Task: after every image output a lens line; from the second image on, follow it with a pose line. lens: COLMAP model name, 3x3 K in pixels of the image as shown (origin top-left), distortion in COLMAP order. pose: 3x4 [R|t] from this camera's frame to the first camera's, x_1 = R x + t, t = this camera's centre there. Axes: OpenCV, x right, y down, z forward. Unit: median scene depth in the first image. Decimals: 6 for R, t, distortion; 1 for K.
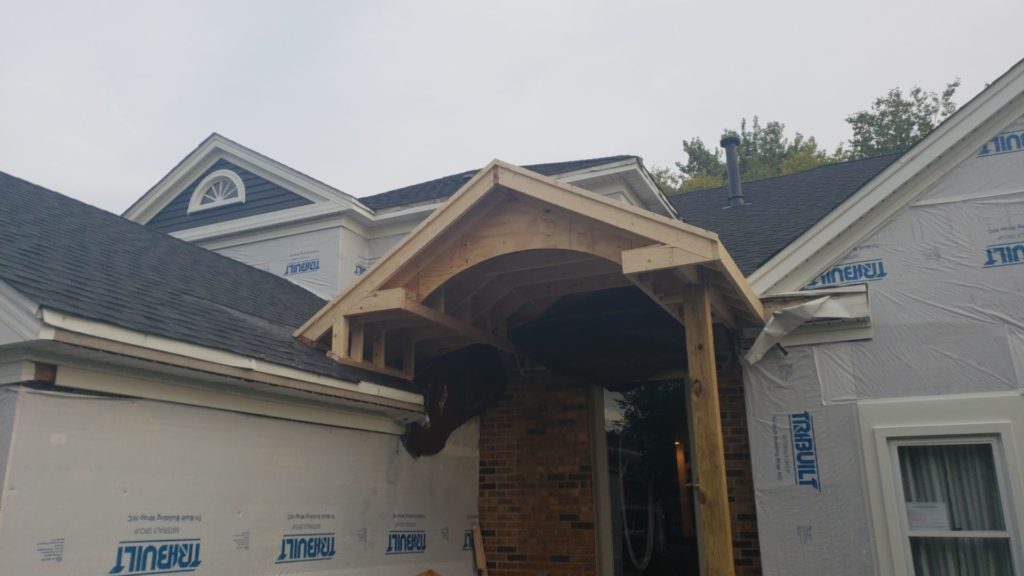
lens RADIAL K [[792.1, 0, 498.2], [0, 792.1, 286.9], [0, 0, 1]] dist [0.009856, 0.000993]
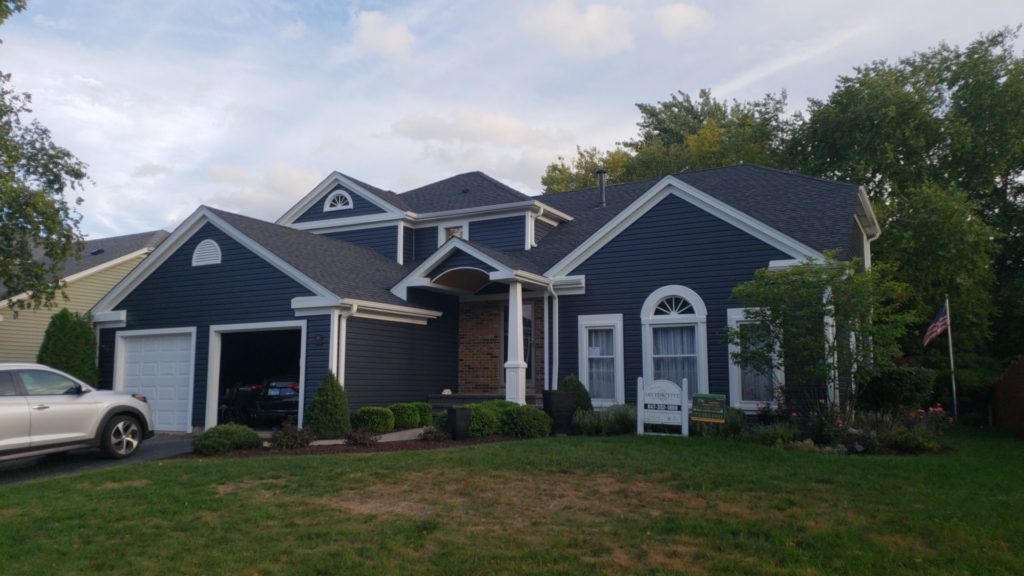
lens RADIAL K [[792.1, 0, 498.2], [0, 792.1, 286.9], [0, 0, 1]] dist [0.009856, 0.000993]
pose [[0.998624, 0.003169, -0.052351, 0.155760], [0.004848, 0.988322, 0.152302, -0.211798], [0.052222, -0.152346, 0.986947, -0.992507]]
